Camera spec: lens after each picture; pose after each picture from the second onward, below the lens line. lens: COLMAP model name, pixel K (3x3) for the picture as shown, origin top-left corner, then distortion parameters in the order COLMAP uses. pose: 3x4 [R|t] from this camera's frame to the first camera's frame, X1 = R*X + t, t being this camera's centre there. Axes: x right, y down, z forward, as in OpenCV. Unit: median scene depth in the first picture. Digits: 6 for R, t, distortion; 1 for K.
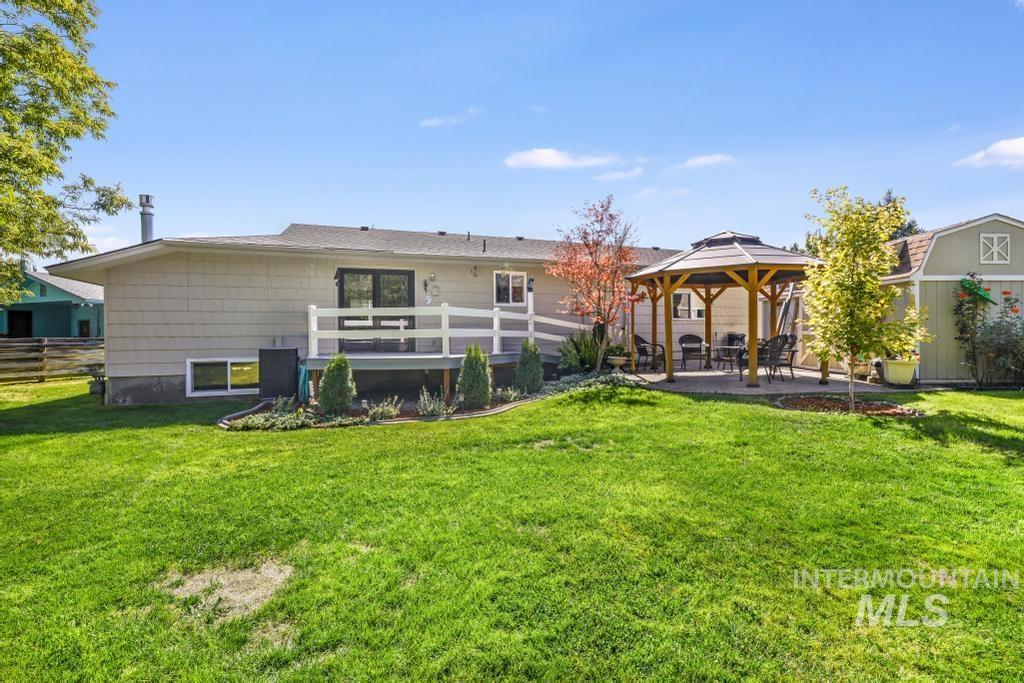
lens RADIAL K [[445.8, 0, 500.5], [0, 445.8, 342.0], [0, 0, 1]] dist [-0.033488, 0.013560]
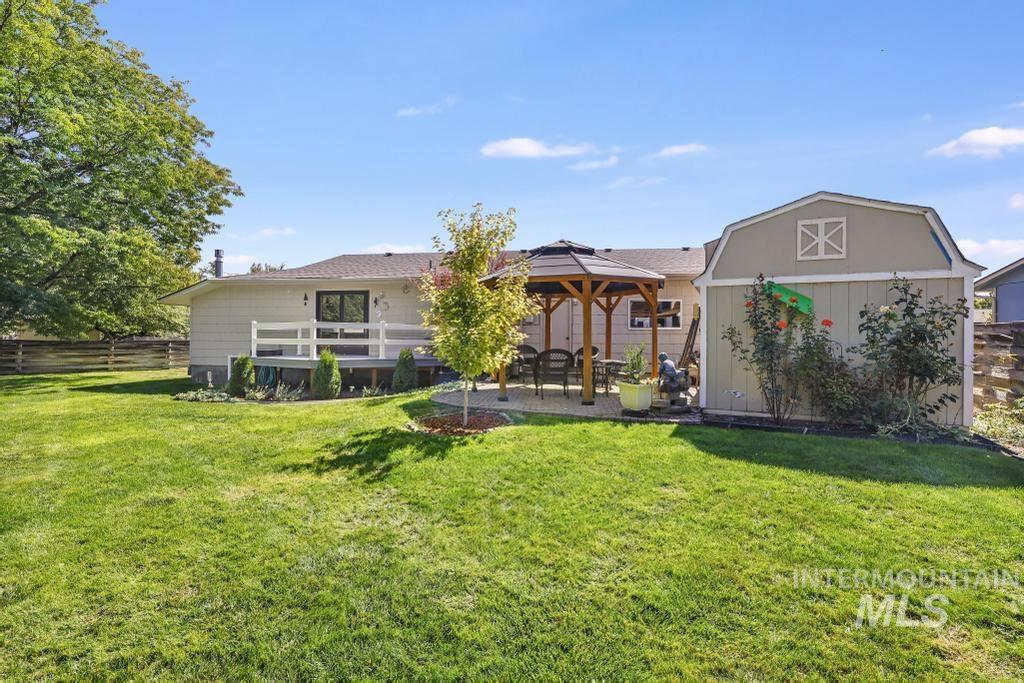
lens RADIAL K [[445.8, 0, 500.5], [0, 445.8, 342.0], [0, 0, 1]] dist [-0.033488, 0.013560]
pose [[0.885739, 0.016873, -0.463877, 0.844180], [-0.020997, 0.999773, -0.003727, -0.021679], [0.463709, 0.013041, 0.885892, 0.079793]]
